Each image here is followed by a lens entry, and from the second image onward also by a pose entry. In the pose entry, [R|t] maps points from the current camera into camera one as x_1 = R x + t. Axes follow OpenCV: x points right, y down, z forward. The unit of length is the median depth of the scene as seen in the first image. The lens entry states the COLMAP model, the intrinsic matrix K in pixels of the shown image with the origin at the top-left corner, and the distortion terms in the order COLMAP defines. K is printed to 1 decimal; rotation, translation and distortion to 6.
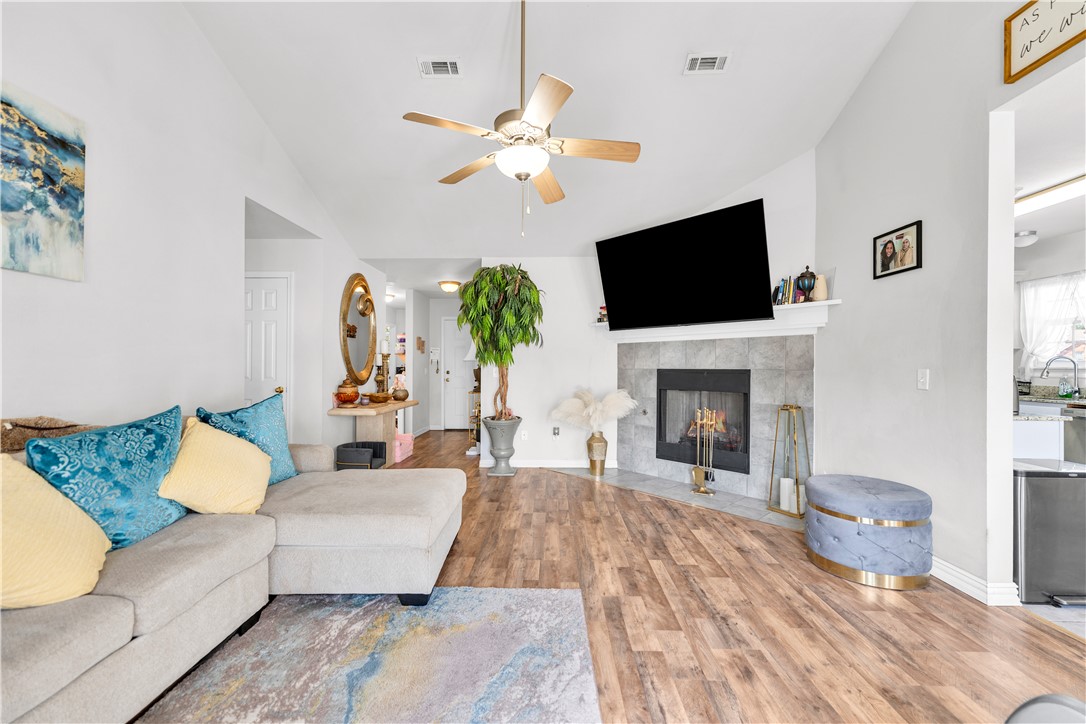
lens RADIAL K [[437.5, 0, 538.6], [0, 437.5, 363.7], [0, 0, 1]] dist [0.002785, -0.000409]
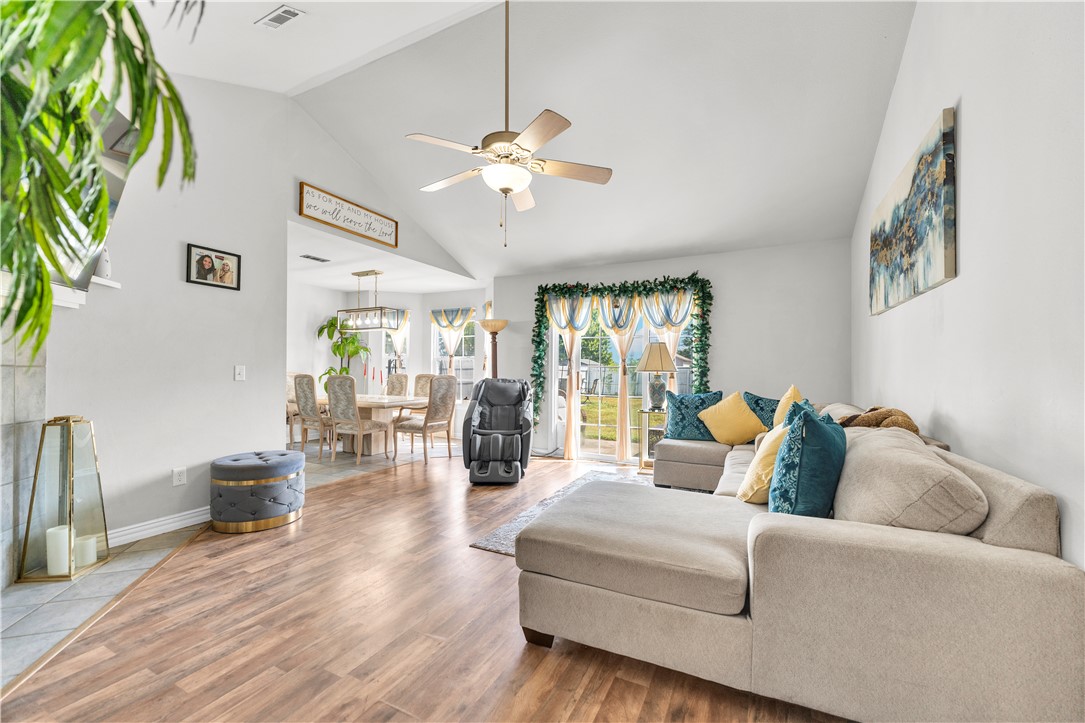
lens RADIAL K [[437.1, 0, 540.9], [0, 437.1, 365.9], [0, 0, 1]] dist [0.002785, -0.000409]
pose [[-0.906059, -0.005086, 0.423121, -0.491409], [-0.011791, 0.999843, -0.013232, 0.018175], [-0.422987, -0.016978, -0.905977, 1.653422]]
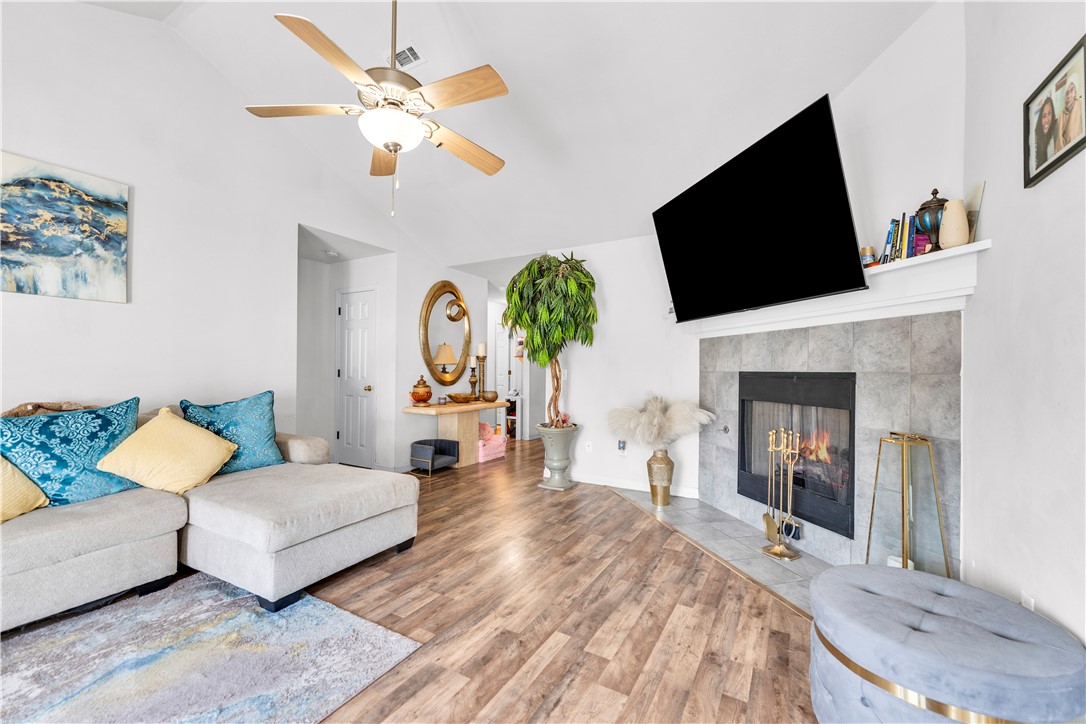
lens RADIAL K [[437.5, 0, 539.1], [0, 437.5, 364.5], [0, 0, 1]] dist [0.002785, -0.000409]
pose [[0.877750, -0.003052, -0.479109, 0.539756], [0.000193, 0.999982, -0.006017, 0.007442], [0.479119, 0.005189, 0.877735, 0.321363]]
